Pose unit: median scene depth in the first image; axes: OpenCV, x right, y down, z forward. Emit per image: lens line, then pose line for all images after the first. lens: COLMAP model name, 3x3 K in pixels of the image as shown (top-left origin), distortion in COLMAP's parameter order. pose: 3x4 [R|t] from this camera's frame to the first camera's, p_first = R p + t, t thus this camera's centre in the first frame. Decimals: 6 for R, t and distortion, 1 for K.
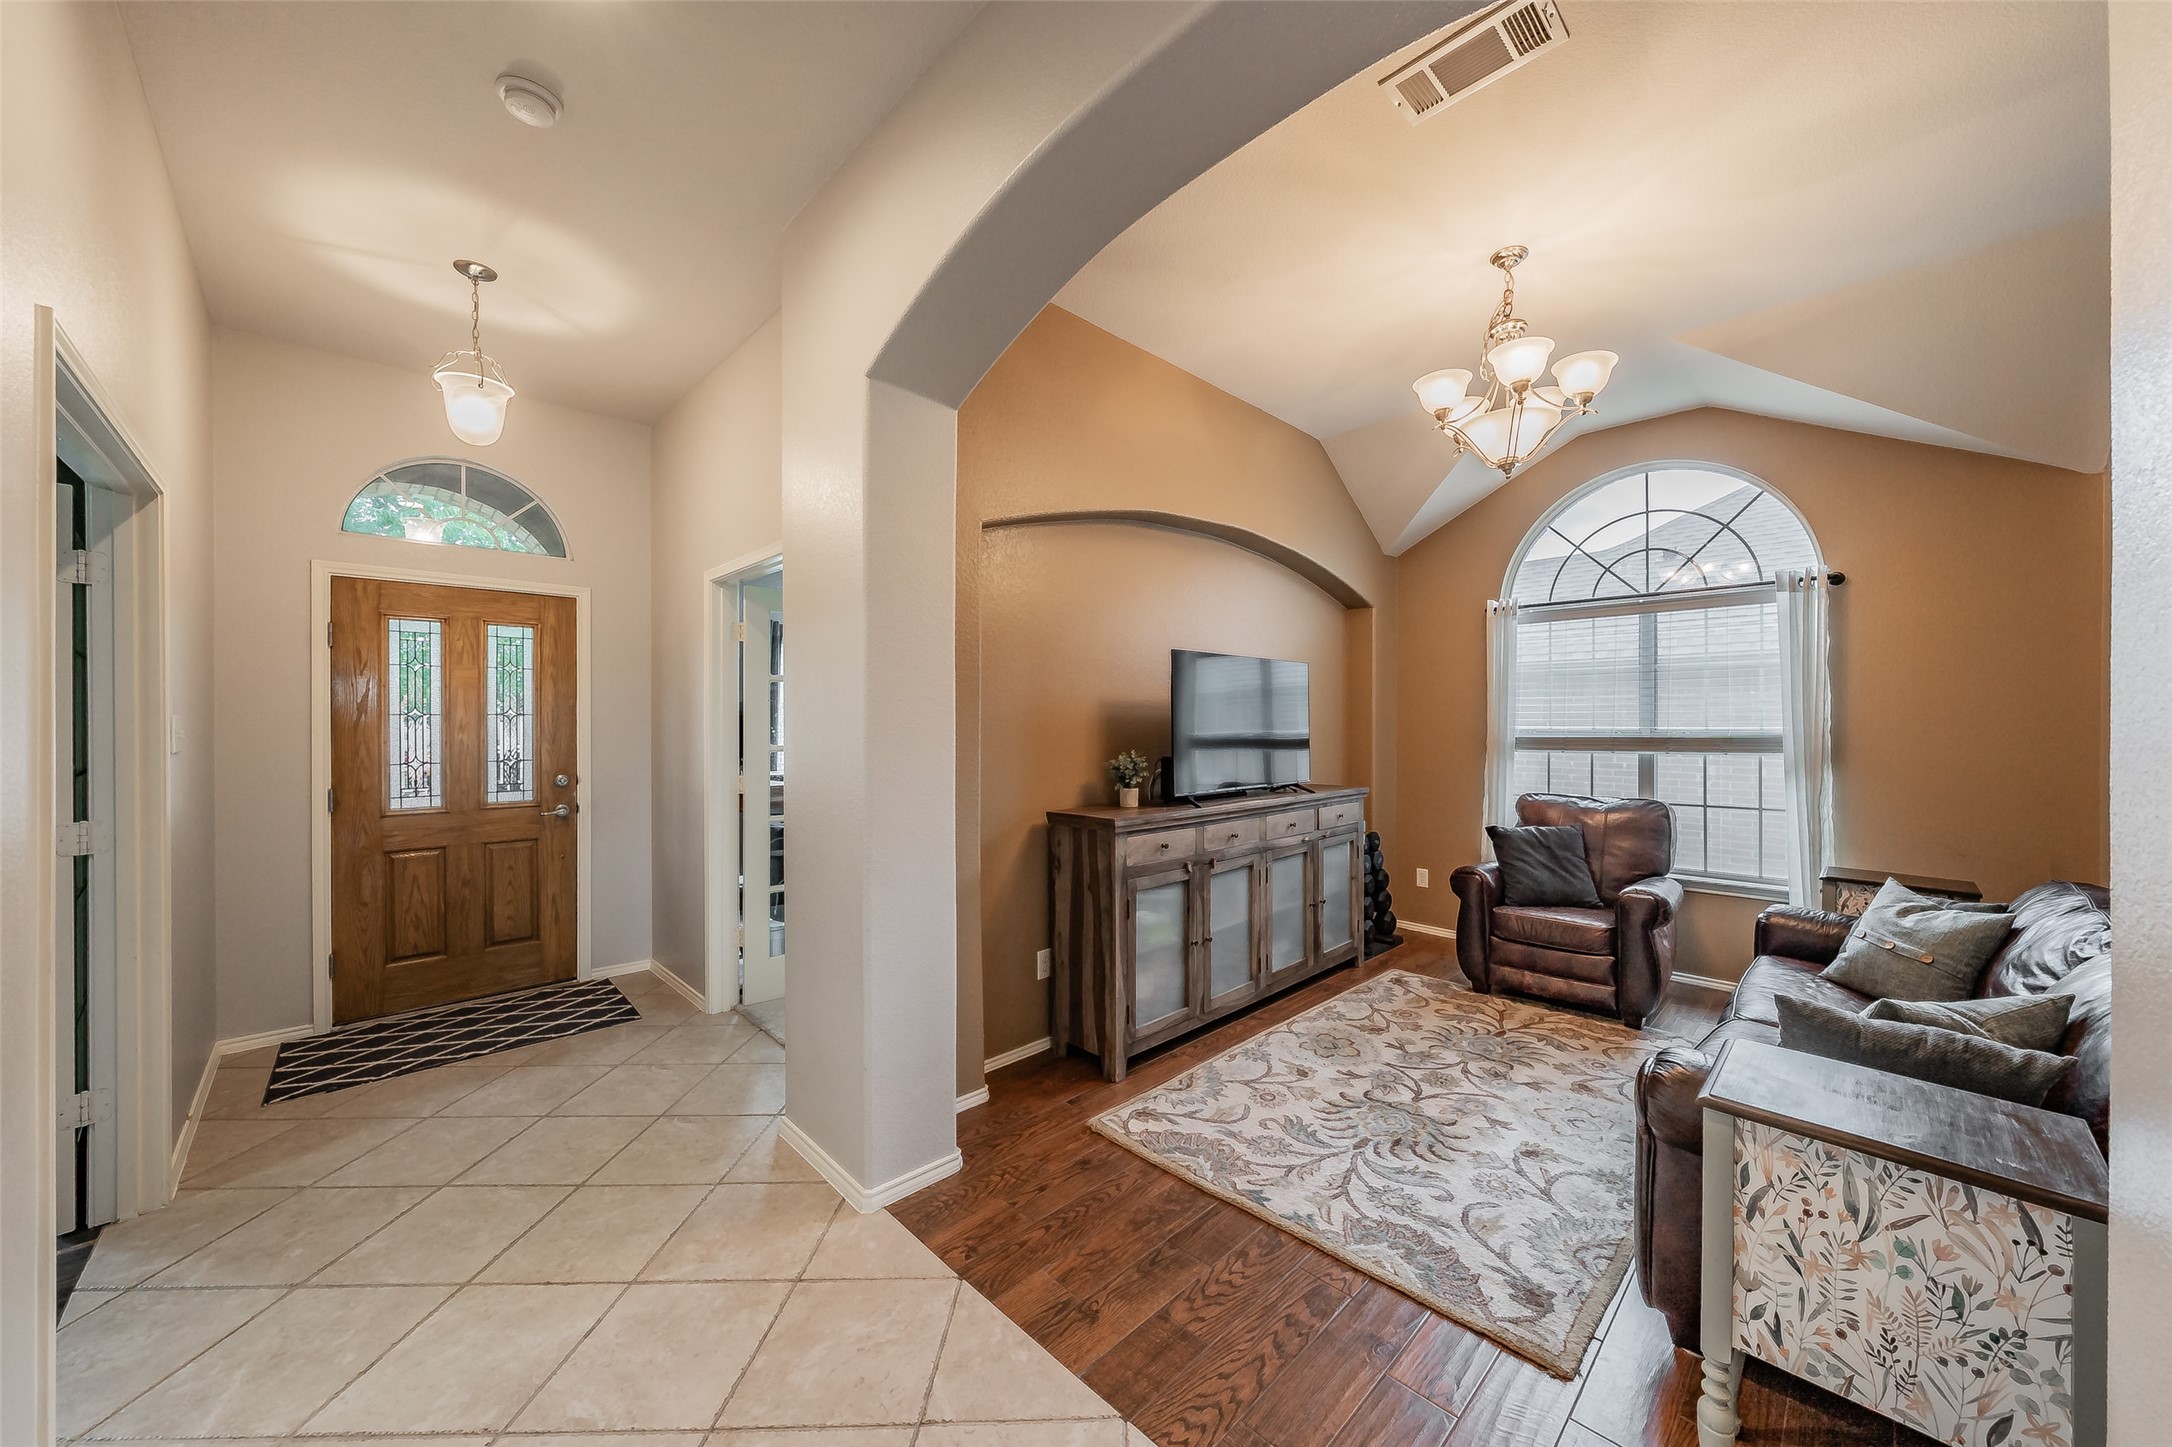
lens RADIAL K [[765.8, 0, 1117.7], [0, 765.8, 722.0], [0, 0, 1]] dist [0.001438, 0.000057]
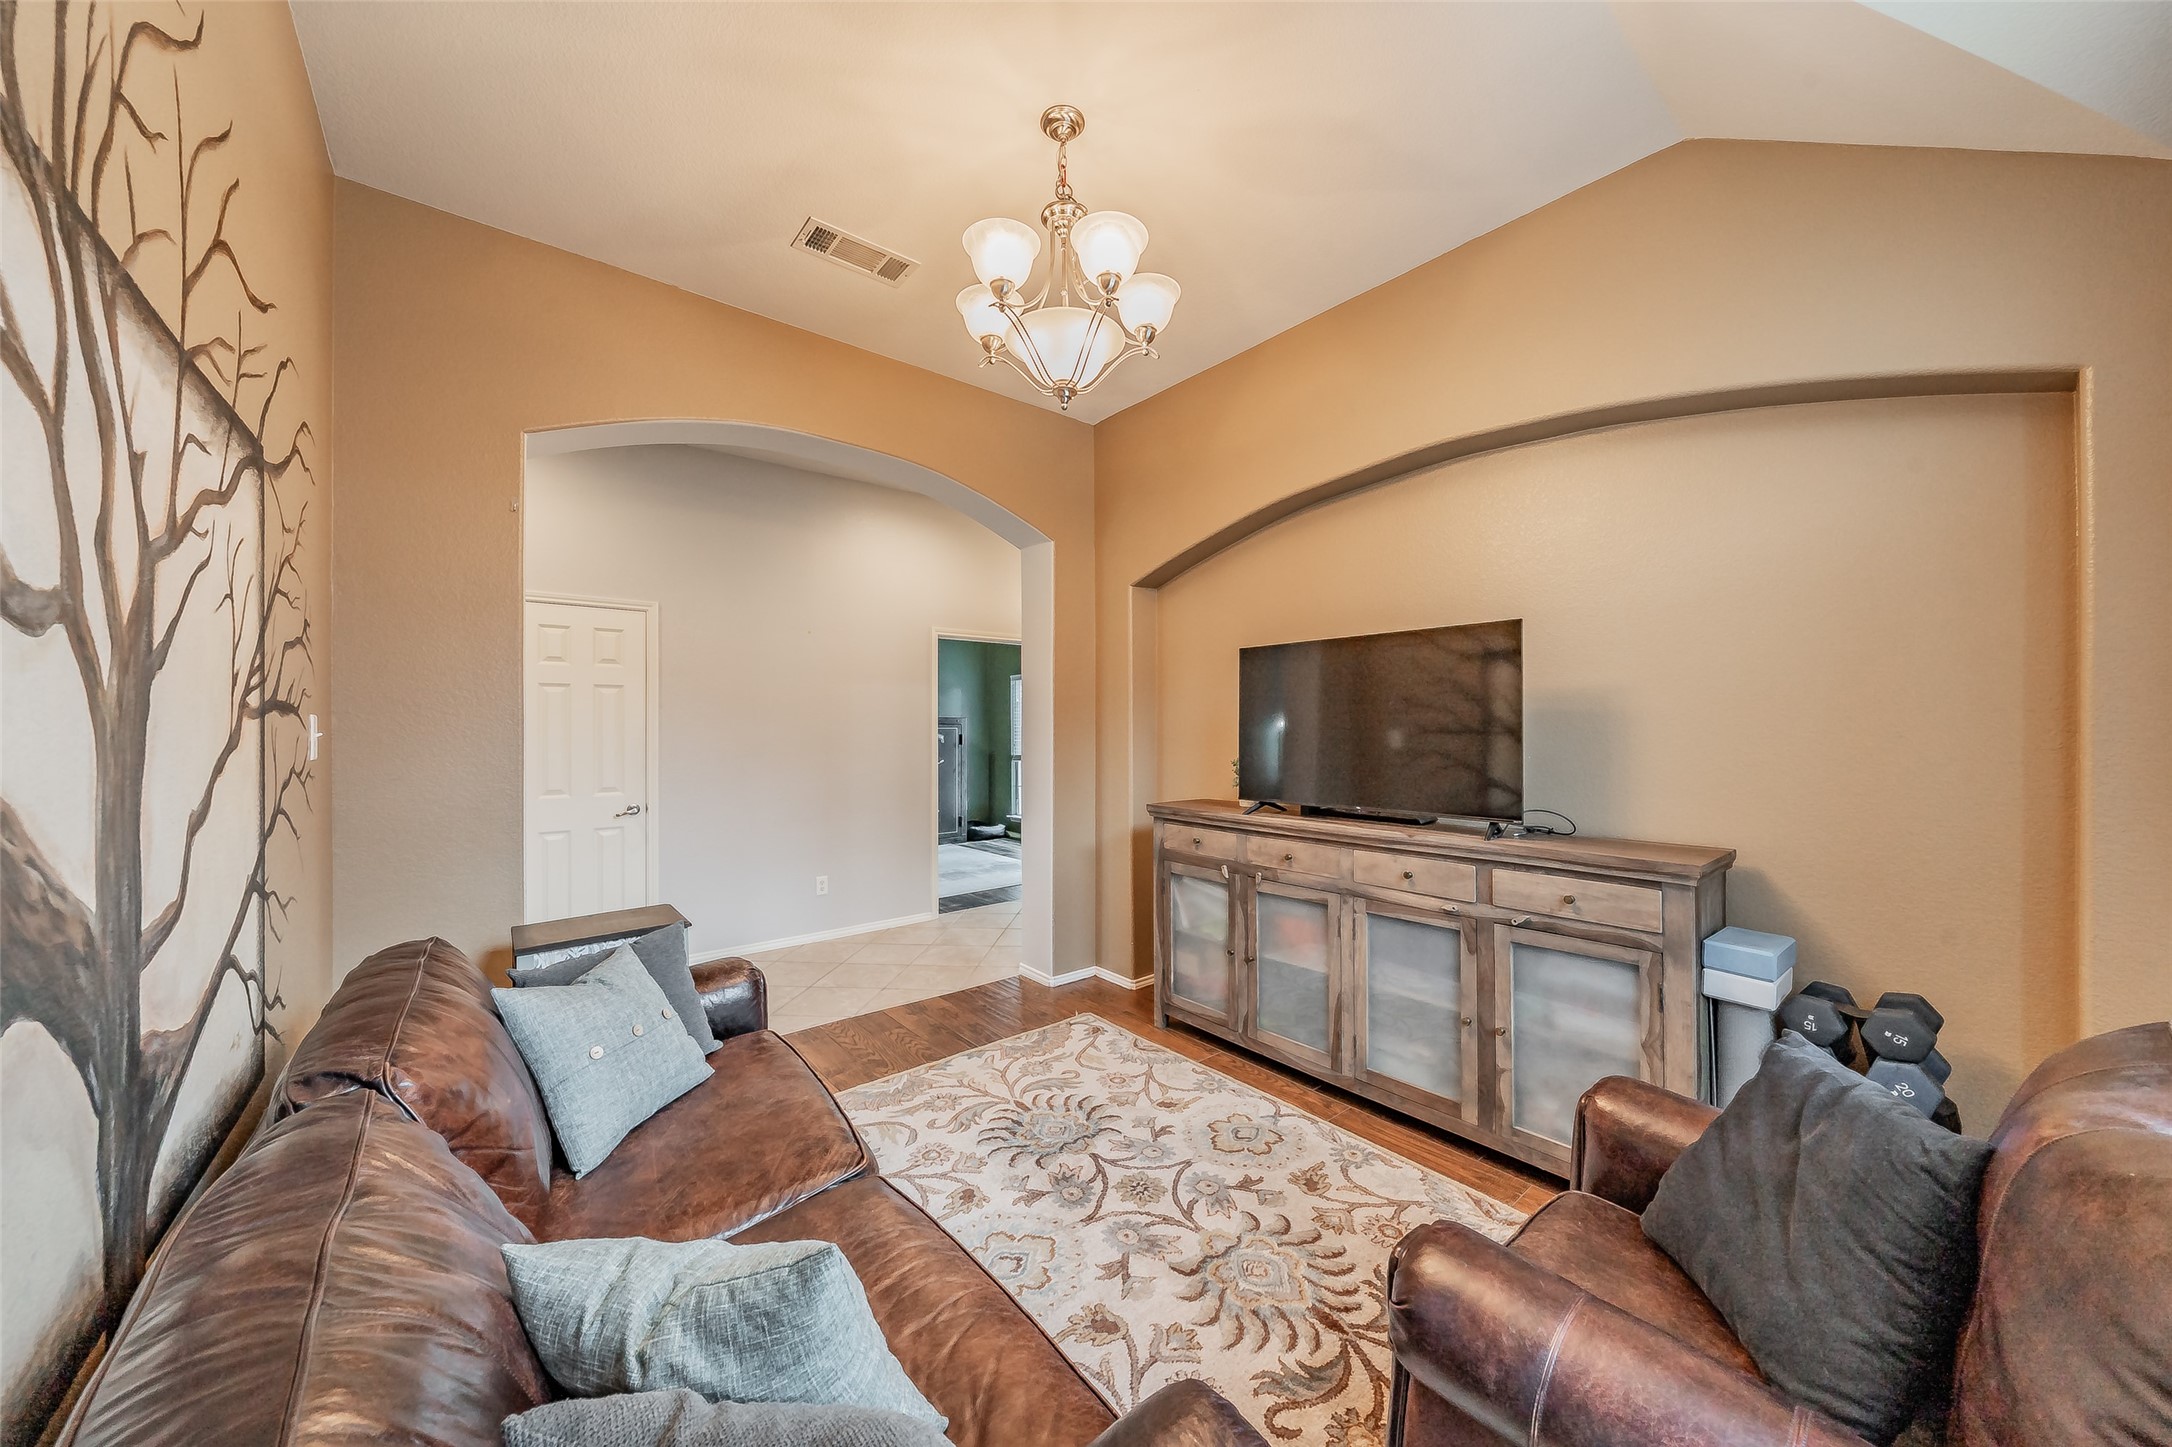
lens RADIAL K [[765.8, 0, 1117.7], [0, 765.8, 722.0], [0, 0, 1]] dist [0.001438, 0.000057]
pose [[-0.085203, -0.006269, -0.996344, 1.741257], [0.001879, 0.999977, -0.006452, 0.007023], [0.996362, -0.002421, -0.085189, 1.524202]]
